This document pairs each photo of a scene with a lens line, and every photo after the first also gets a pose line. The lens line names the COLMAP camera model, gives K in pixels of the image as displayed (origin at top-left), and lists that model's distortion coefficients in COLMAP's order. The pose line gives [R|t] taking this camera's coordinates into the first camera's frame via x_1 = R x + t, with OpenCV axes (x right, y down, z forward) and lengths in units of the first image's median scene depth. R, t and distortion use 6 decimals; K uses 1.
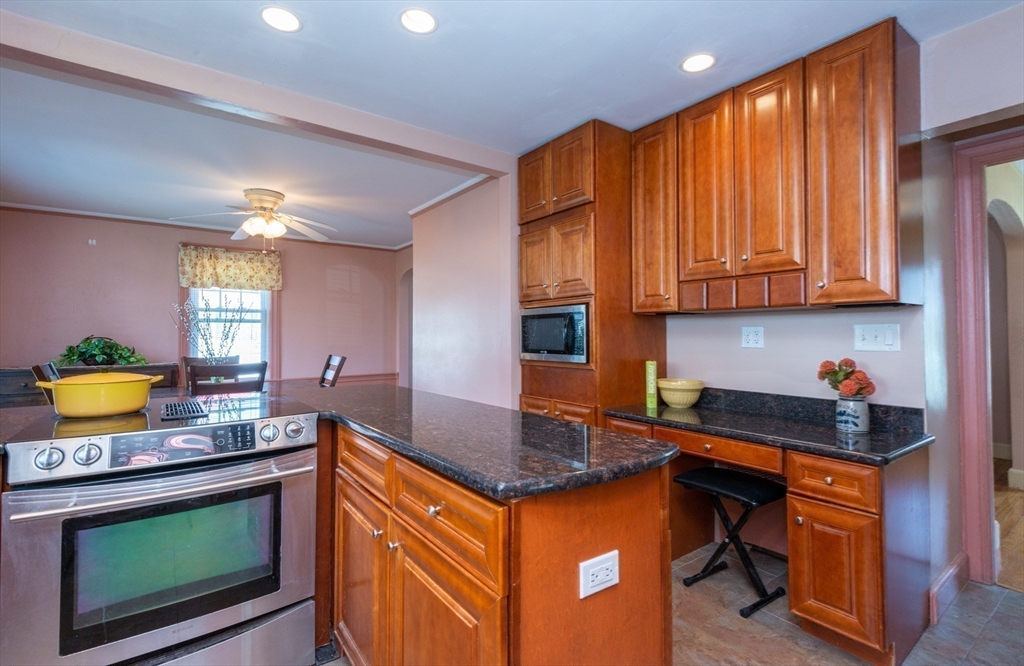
lens RADIAL K [[468.7, 0, 496.1], [0, 468.7, 319.3], [0, 0, 1]] dist [0.016588, 0.000279]
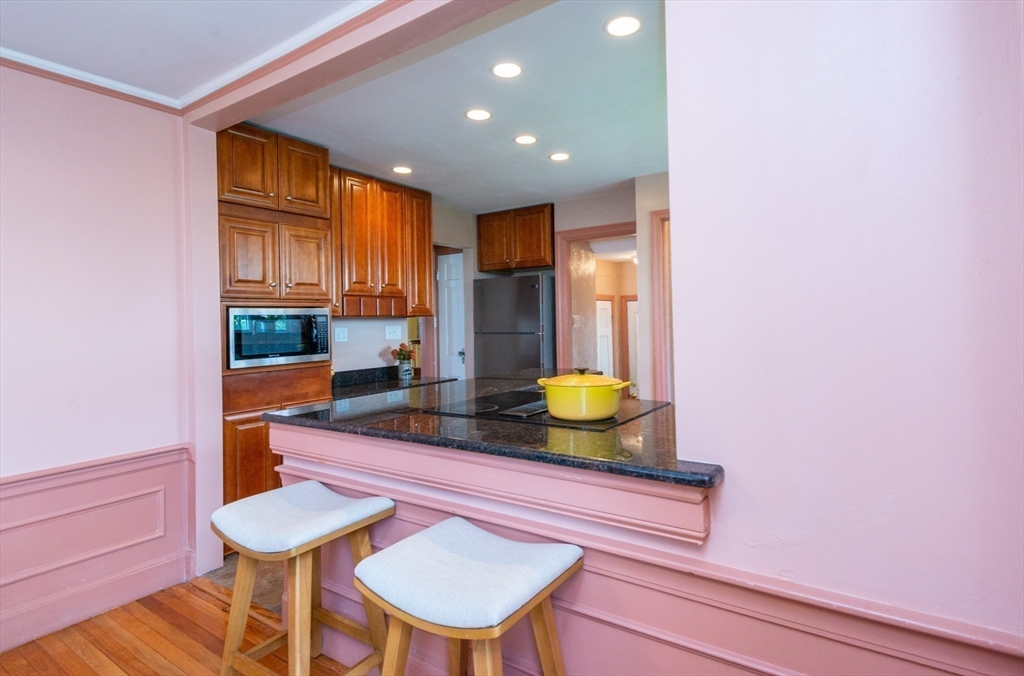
lens RADIAL K [[513.9, 0, 532.3], [0, 513.9, 325.5], [0, 0, 1]] dist [0.017429, -0.009253]
pose [[-0.374995, 0.004206, 0.927017, -1.333624], [-0.007487, 0.999943, -0.007565, 0.018527], [-0.926997, -0.009778, -0.374942, 1.176938]]
